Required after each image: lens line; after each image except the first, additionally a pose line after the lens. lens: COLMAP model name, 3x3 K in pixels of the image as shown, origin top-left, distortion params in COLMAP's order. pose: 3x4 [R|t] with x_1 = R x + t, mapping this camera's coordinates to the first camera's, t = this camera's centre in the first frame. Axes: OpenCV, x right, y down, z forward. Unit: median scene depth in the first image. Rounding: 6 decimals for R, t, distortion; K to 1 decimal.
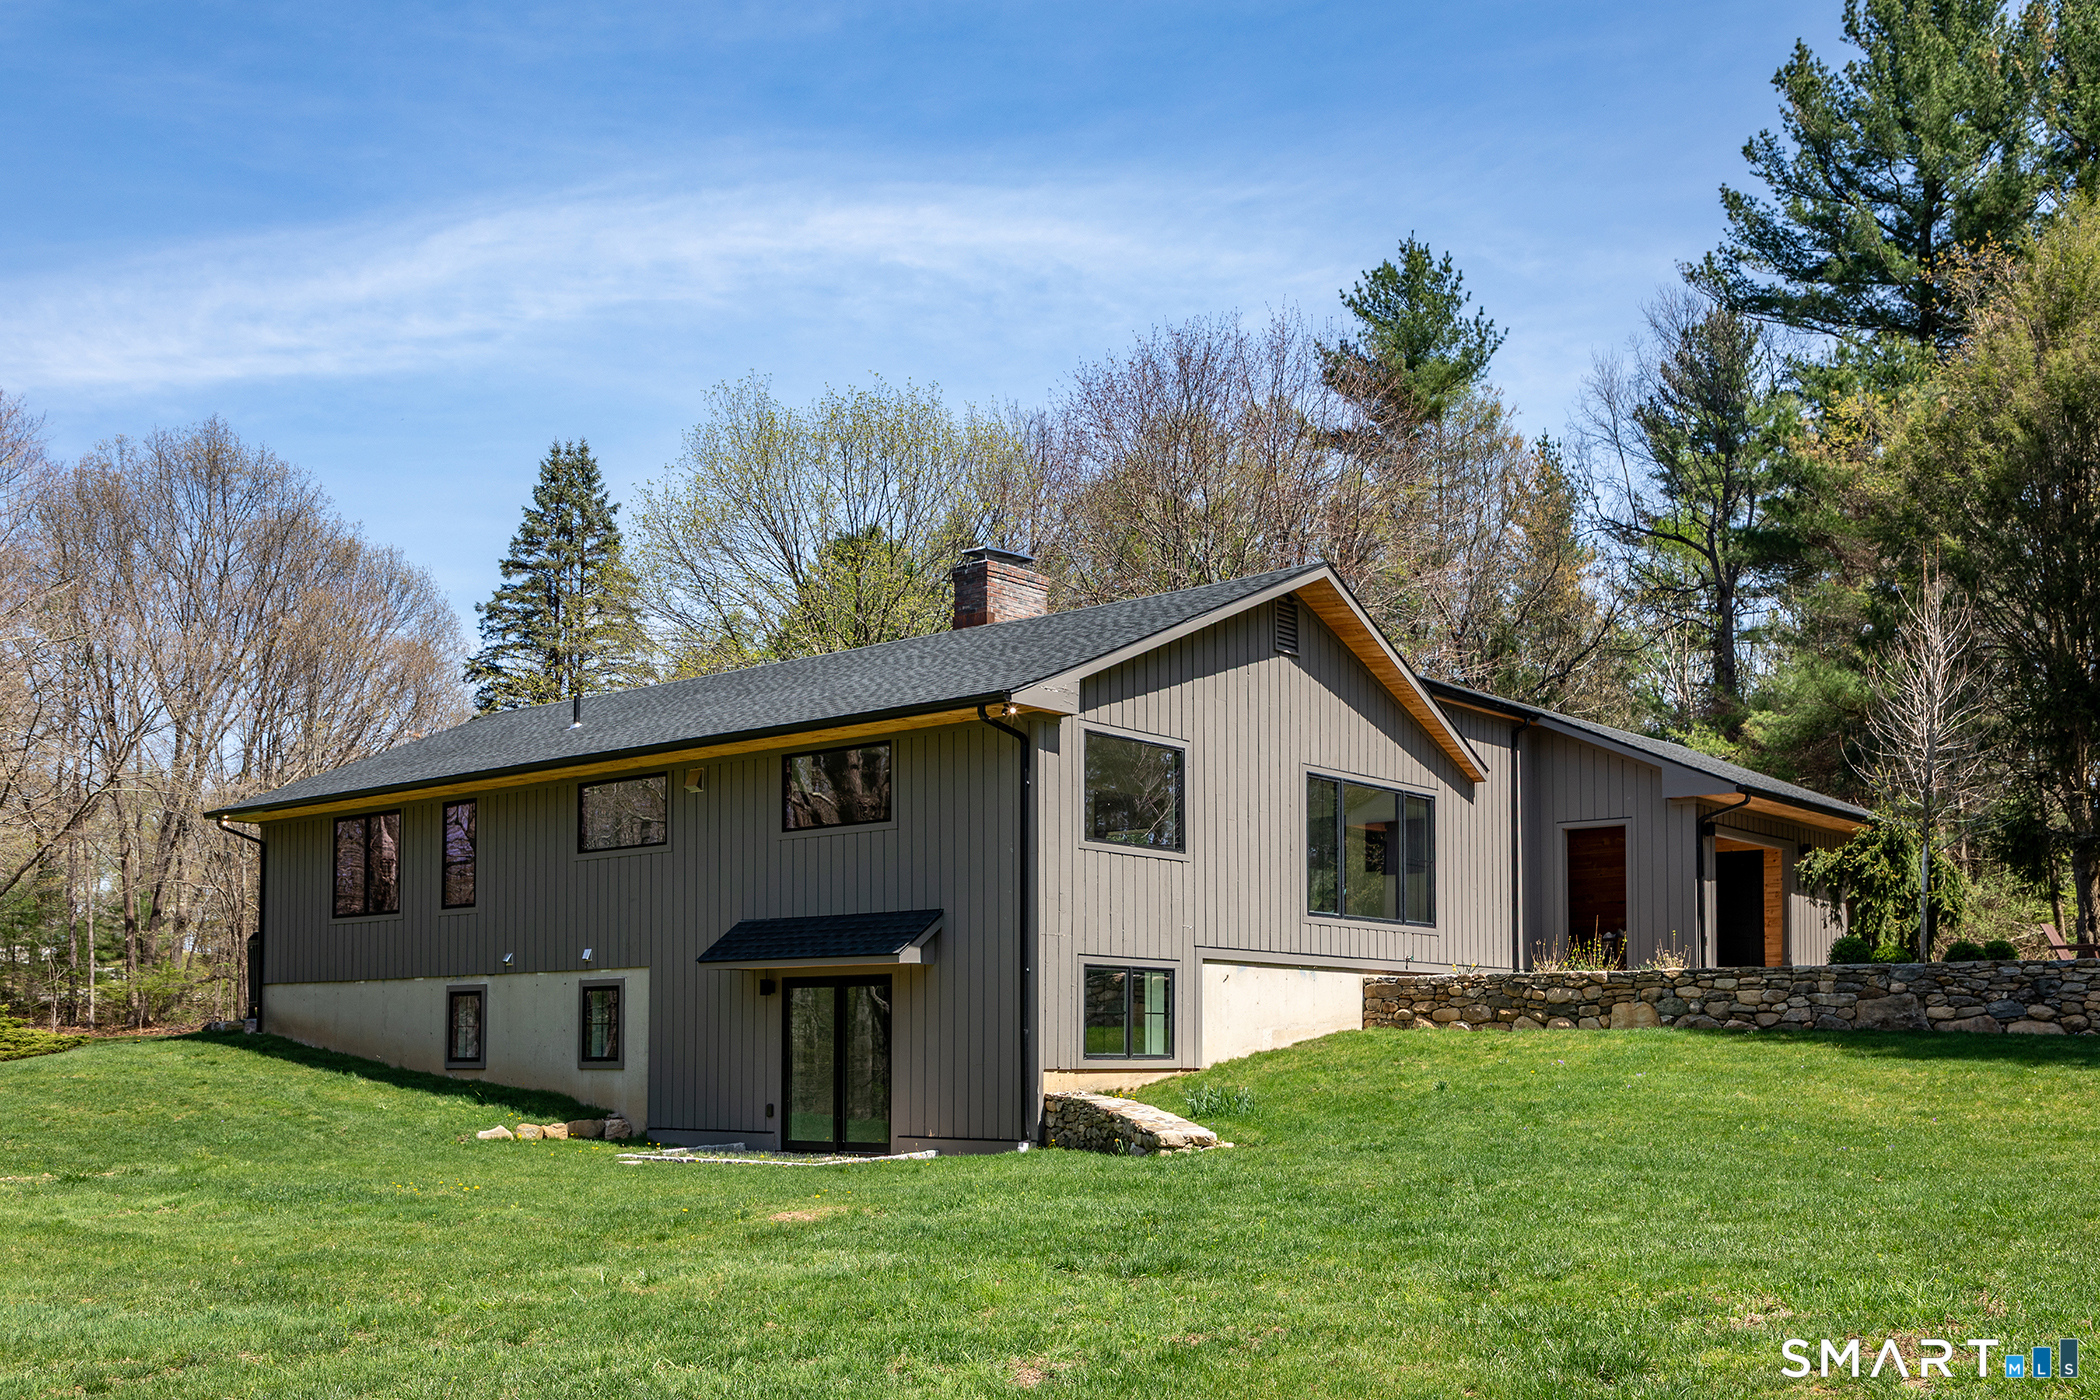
lens RADIAL K [[2144.3, 0, 1054.1], [0, 2144.3, 1002.3], [0, 0, 1]] dist [0.020806, 0.003556]
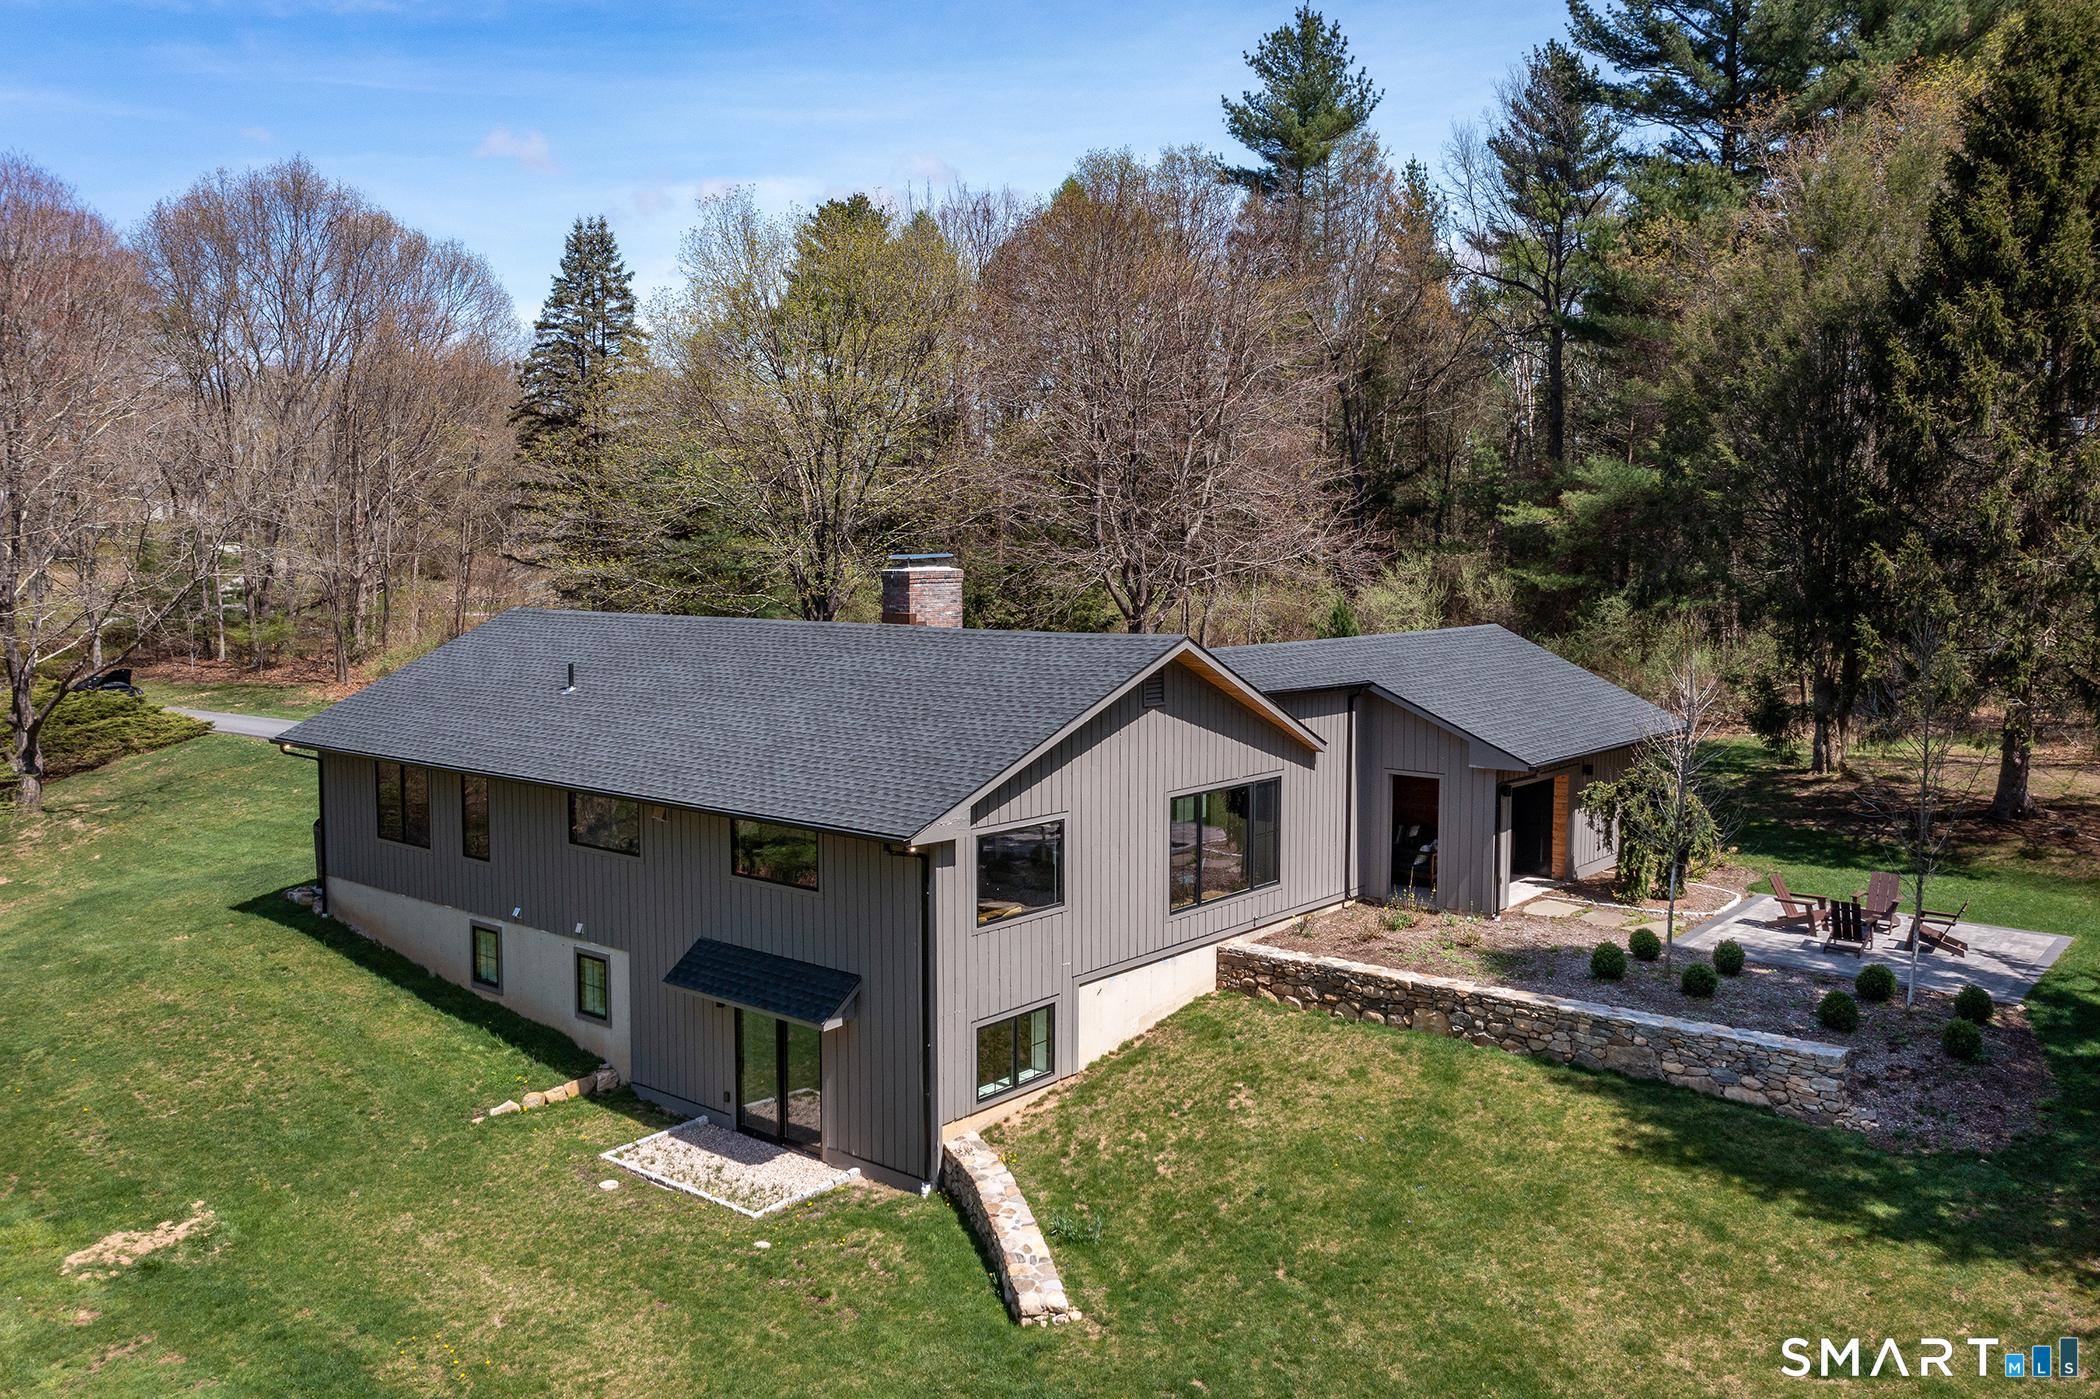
lens RADIAL K [[1720.5, 0, 1050.0], [0, 1720.5, 699.5], [0, 0, 1]] dist [-0.005520, 0.002101]
pose [[0.999906, -0.000962, 0.013708, 0.033176], [-0.000807, 0.991716, 0.128446, -0.257734], [-0.013718, -0.128445, 0.991622, 0.044586]]
